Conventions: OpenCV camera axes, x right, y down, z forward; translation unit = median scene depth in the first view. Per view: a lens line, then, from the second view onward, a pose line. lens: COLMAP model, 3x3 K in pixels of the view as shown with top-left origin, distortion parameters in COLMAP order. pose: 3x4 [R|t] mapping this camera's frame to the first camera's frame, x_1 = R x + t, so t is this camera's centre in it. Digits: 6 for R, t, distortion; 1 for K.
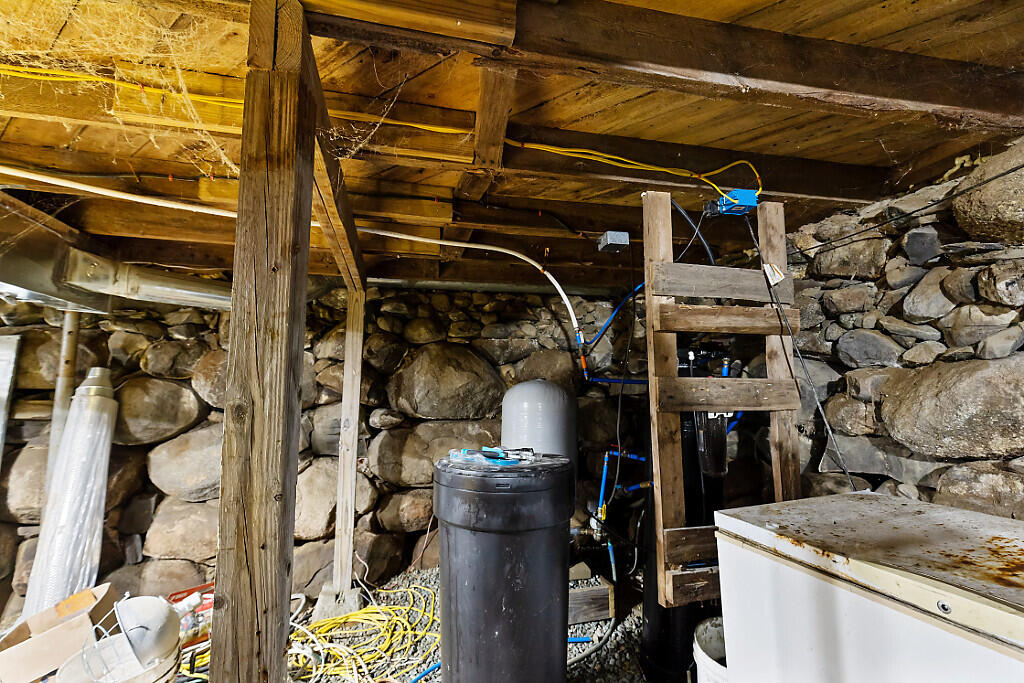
lens RADIAL K [[457.6, 0, 514.9], [0, 457.6, 344.4], [0, 0, 1]] dist [-0.004710, -0.000012]
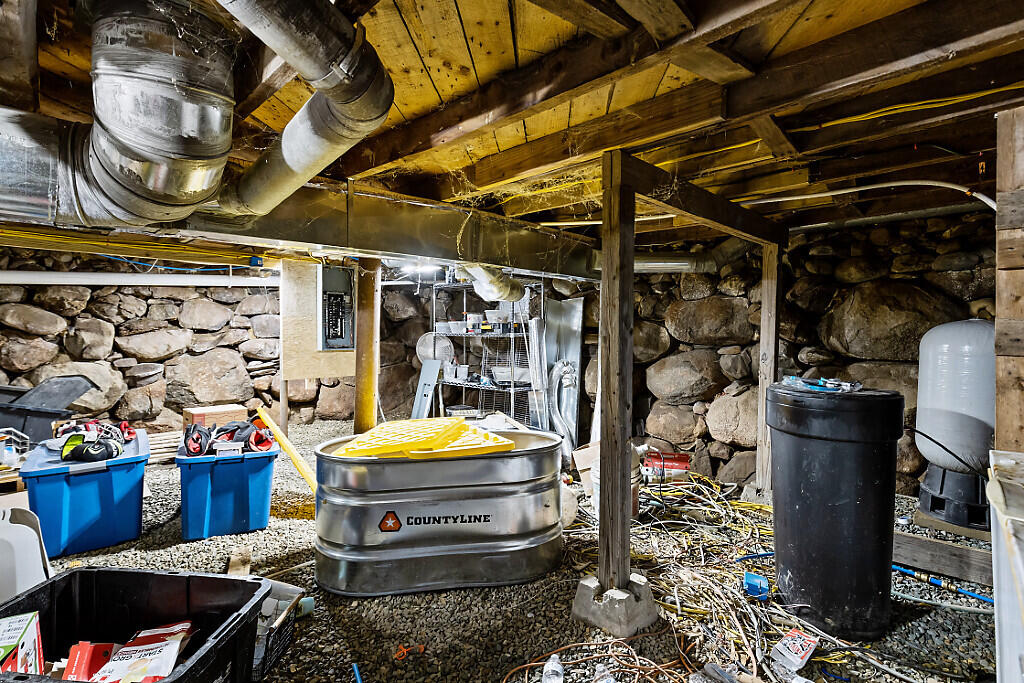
lens RADIAL K [[457.6, 0, 517.2], [0, 457.6, 335.1], [0, 0, 1]] dist [-0.004710, -0.000012]
pose [[0.523687, 0.019531, -0.851687, 0.266471], [0.078324, 0.994399, 0.070964, -0.017690], [0.848302, -0.103870, 0.519224, -0.146695]]
